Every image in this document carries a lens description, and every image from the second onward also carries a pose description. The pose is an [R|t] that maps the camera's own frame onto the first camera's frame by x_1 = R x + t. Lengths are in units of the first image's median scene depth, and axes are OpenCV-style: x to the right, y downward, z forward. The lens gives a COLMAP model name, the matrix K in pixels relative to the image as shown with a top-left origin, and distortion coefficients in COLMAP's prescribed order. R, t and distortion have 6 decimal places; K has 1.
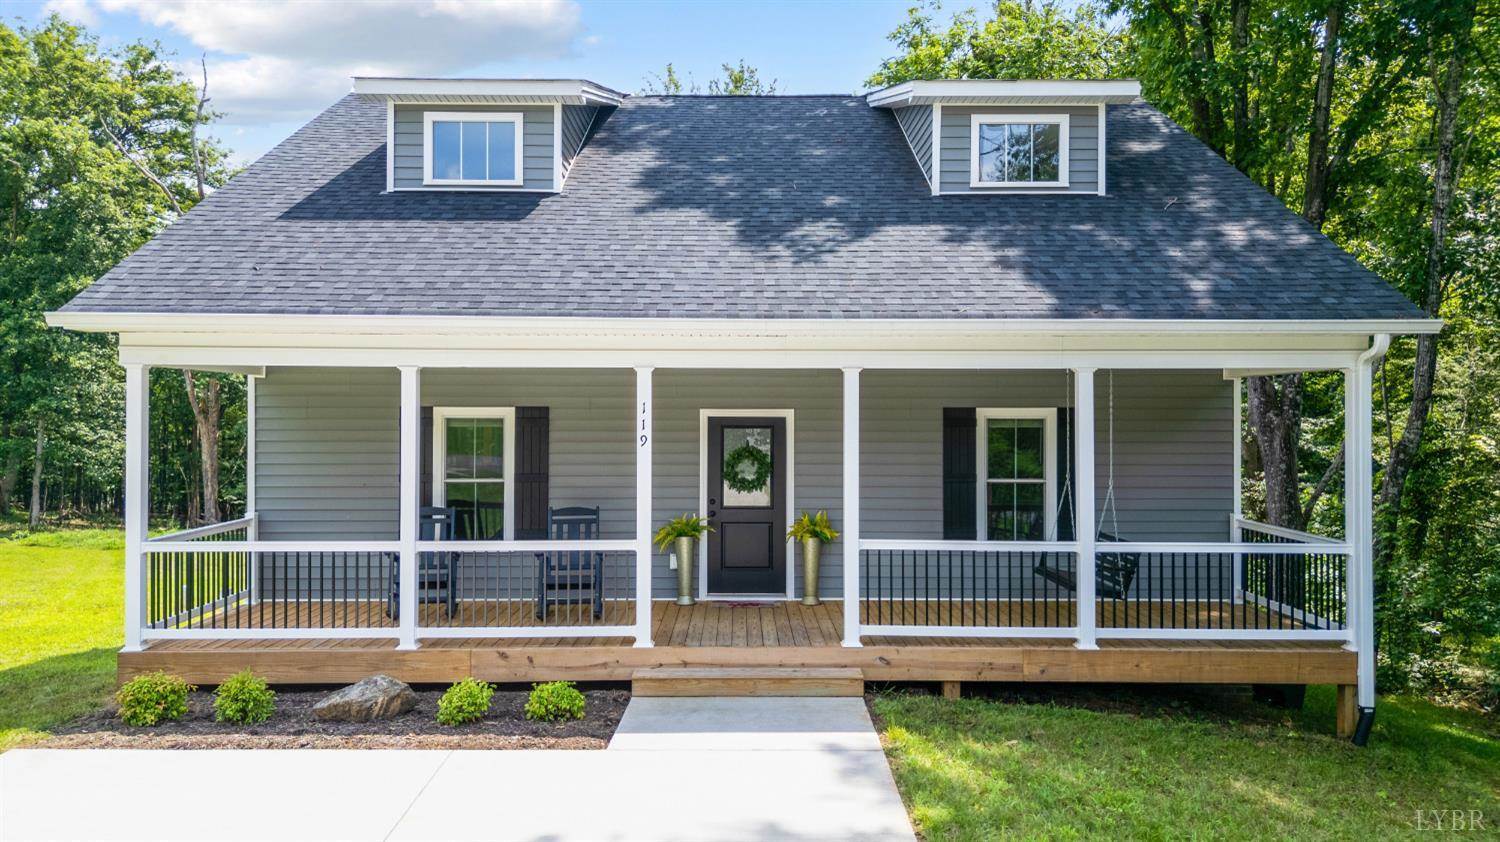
lens RADIAL K [[1037.0, 0, 760.8], [0, 1037.0, 418.0], [0, 0, 1]] dist [0.043449, 0.000928]
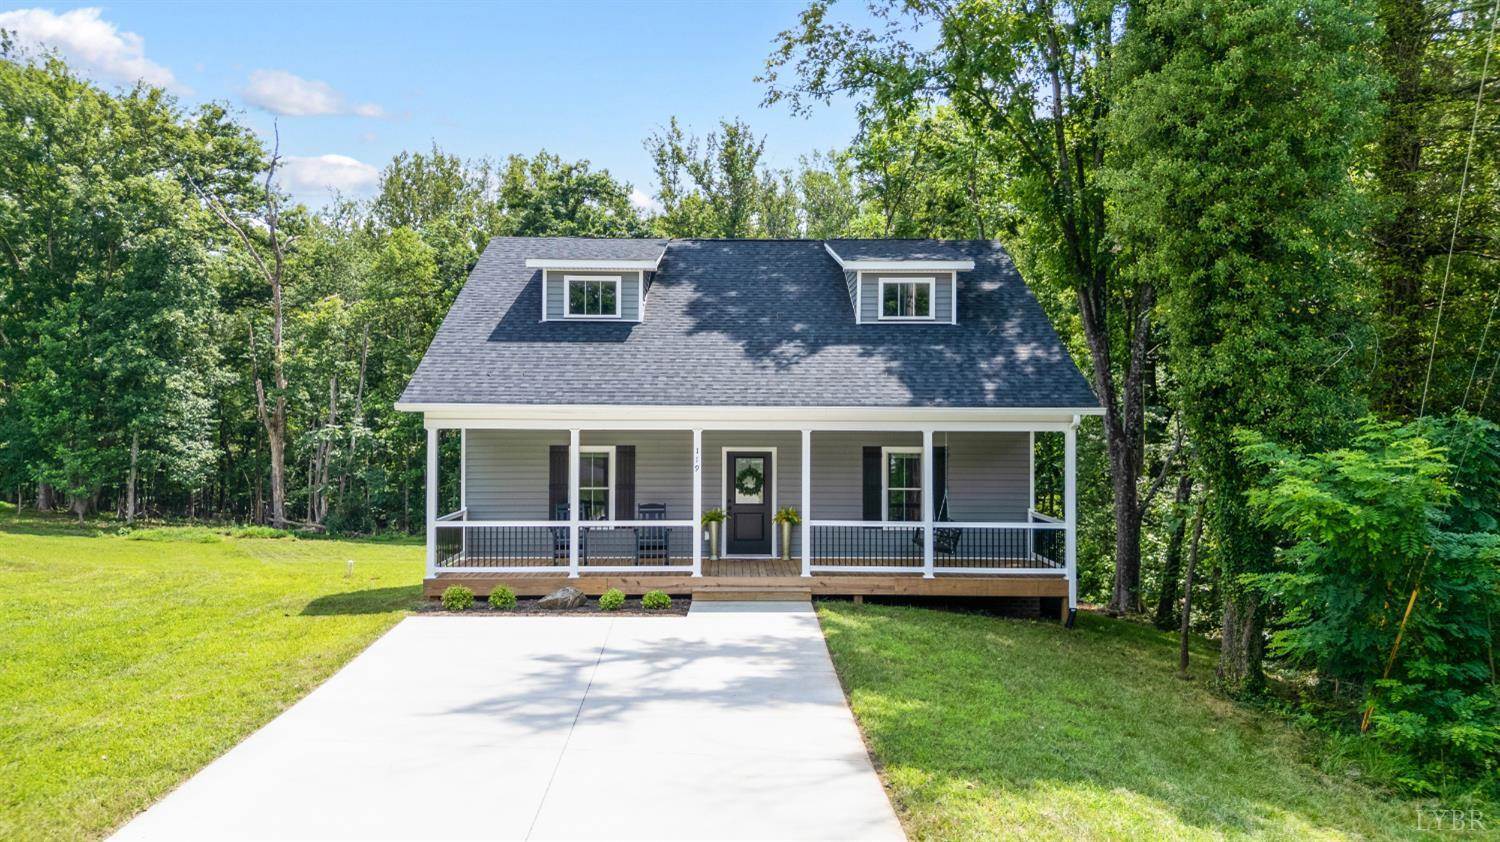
lens RADIAL K [[1089.8, 0, 751.8], [0, 1089.8, 375.3], [0, 0, 1]] dist [0.060001, -0.001544]
pose [[0.999995, 0.002445, 0.001948, -0.014079], [-0.002370, 0.999281, -0.037842, -0.062474], [-0.002039, 0.037838, 0.999282, -0.860644]]
